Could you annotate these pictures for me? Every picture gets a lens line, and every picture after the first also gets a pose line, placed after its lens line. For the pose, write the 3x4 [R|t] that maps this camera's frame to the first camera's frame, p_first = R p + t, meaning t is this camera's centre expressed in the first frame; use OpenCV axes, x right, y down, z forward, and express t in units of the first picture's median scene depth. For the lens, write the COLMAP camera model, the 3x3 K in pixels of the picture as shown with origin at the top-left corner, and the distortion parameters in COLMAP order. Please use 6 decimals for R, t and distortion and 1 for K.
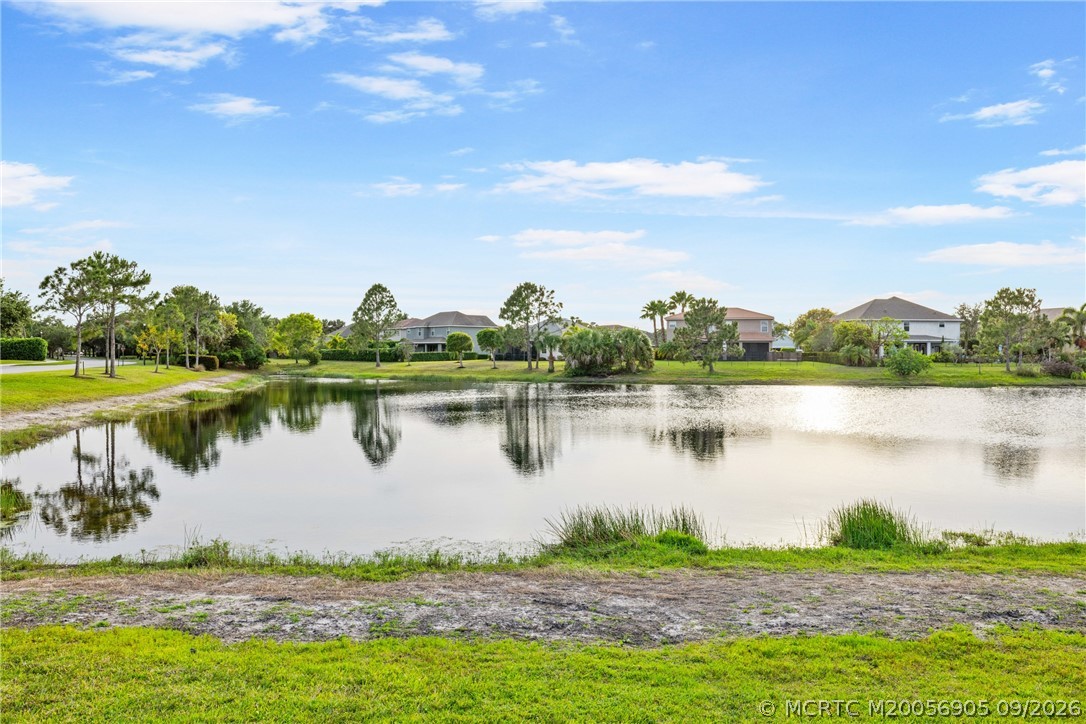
lens RADIAL K [[753.5, 0, 543.0], [0, 753.5, 362.0], [0, 0, 1]] dist [-0.004441, -0.000090]
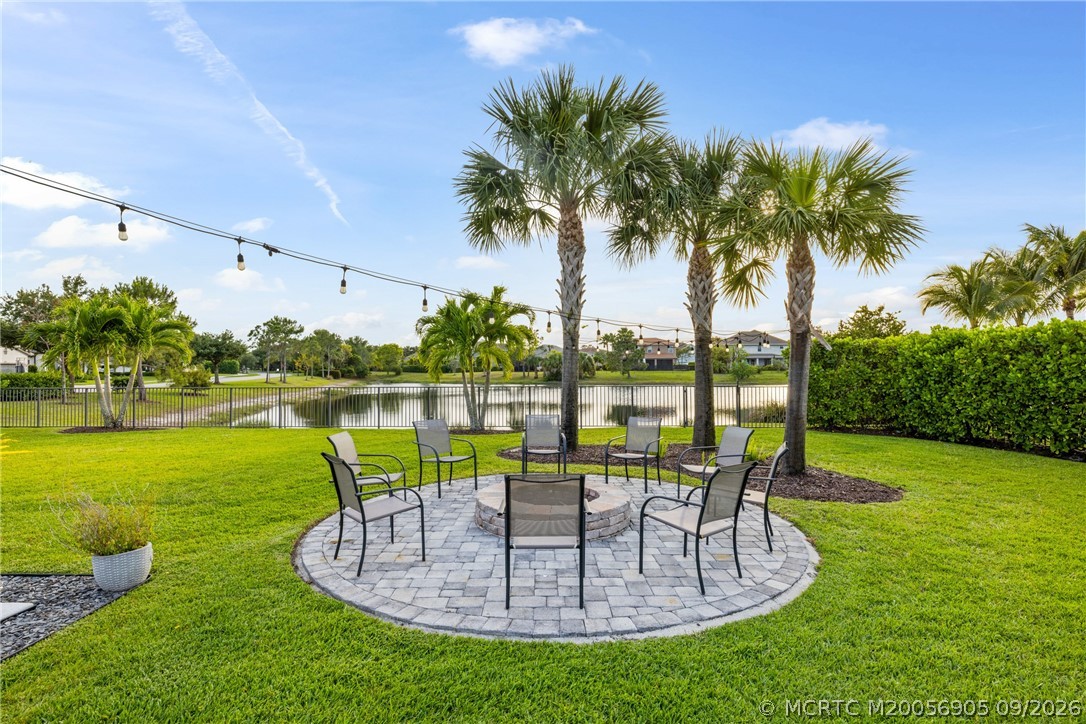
lens RADIAL K [[507.6, 0, 543.0], [0, 507.6, 362.0], [0, 0, 1]] dist [-0.012844, -0.000414]
pose [[0.999564, -0.009536, -0.027928, 0.059553], [0.009003, 0.999776, -0.019153, -0.001045], [0.028105, 0.018893, 0.999426, -0.135839]]
